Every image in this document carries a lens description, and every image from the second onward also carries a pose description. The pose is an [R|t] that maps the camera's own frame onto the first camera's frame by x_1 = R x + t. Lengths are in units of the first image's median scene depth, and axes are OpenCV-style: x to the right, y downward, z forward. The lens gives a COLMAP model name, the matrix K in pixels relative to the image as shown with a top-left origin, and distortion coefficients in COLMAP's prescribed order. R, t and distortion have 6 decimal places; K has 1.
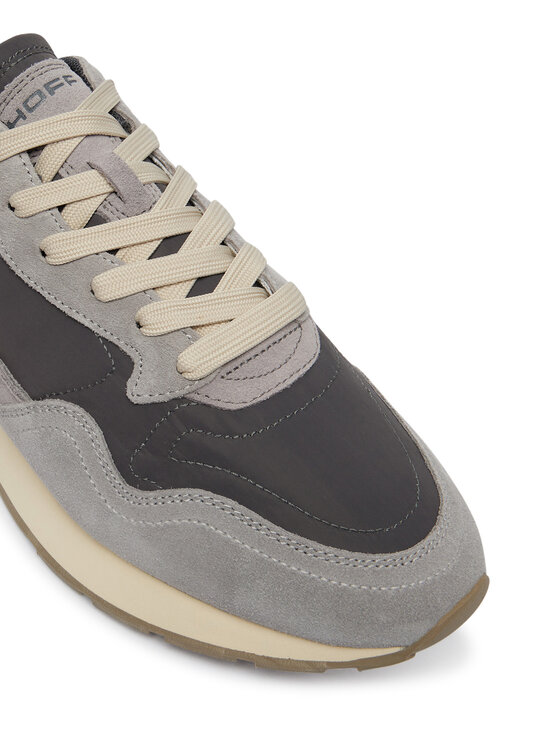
lens RADIAL K [[815.1, 0, 279.1], [0, 815.1, 372.8], [0, 0, 1]] dist [-0.061871, 0.000000]
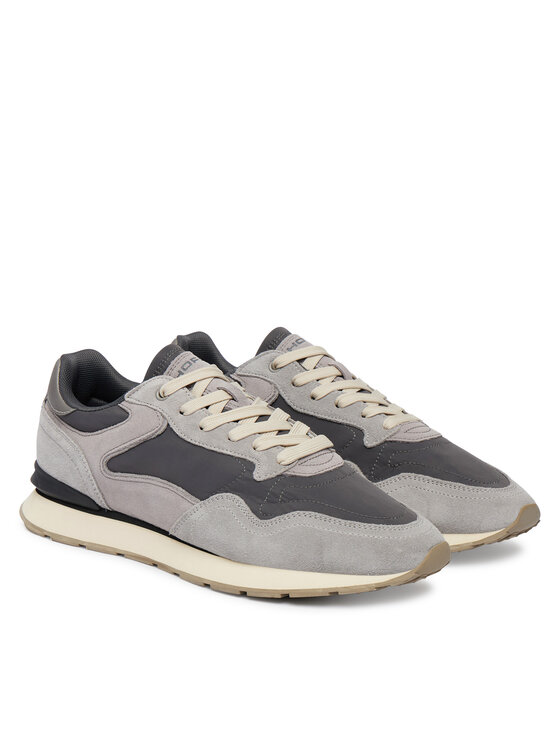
lens RADIAL K [[1505.8, 0, 280.1], [0, 1505.8, 372.9], [0, 0, 1]] dist [0.011578, 0.000000]
pose [[0.987881, -0.129155, 0.086084, -0.409847], [0.155201, 0.829141, -0.537064, 1.825576], [-0.002011, 0.543915, 0.839138, -2.279017]]
